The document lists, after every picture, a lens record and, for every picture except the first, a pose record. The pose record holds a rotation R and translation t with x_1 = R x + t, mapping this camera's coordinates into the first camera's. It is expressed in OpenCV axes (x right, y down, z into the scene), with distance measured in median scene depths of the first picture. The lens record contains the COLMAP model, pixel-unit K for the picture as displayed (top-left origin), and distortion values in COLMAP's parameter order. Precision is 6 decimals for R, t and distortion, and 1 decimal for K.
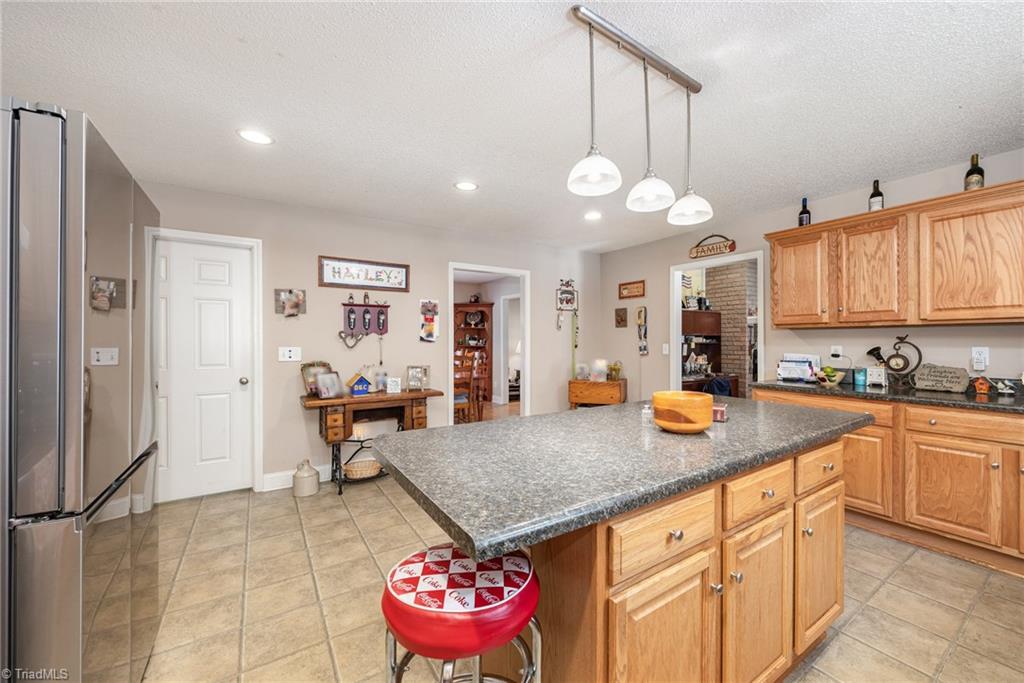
lens RADIAL K [[400.9, 0, 536.4], [0, 400.9, 340.8], [0, 0, 1]] dist [-0.001413, 0.000114]
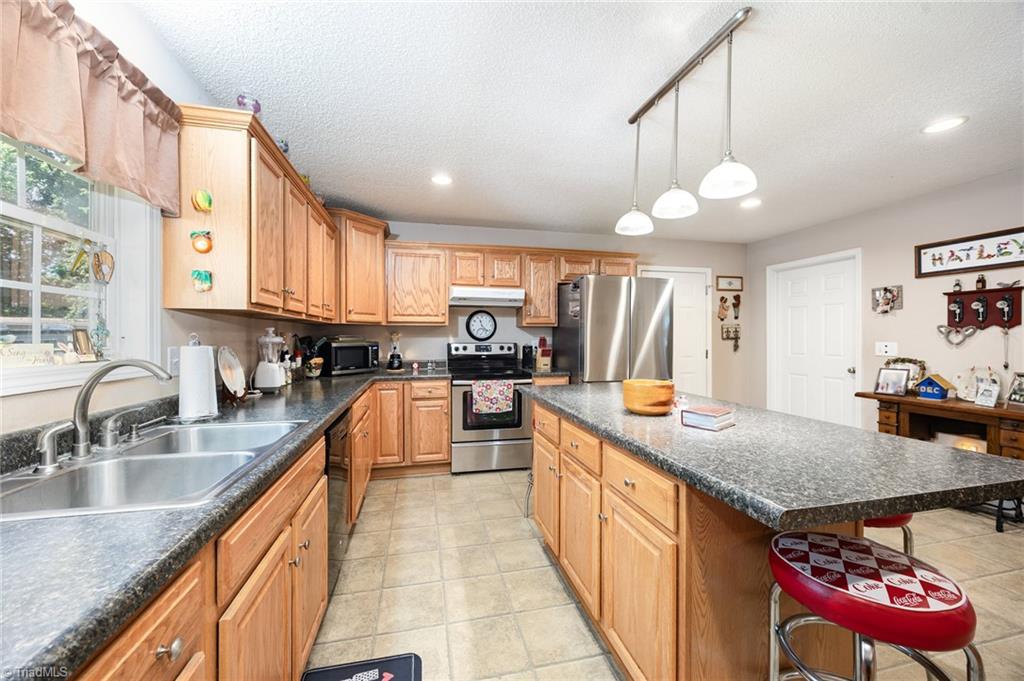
lens RADIAL K [[400.9, 0, 507.5], [0, 400.9, 339.6], [0, 0, 1]] dist [-0.001413, 0.000114]
pose [[-0.363574, 0.004996, -0.931552, 0.788100], [-0.007189, 0.999941, 0.008168, 0.007819], [0.931538, 0.009667, -0.363516, 0.515175]]
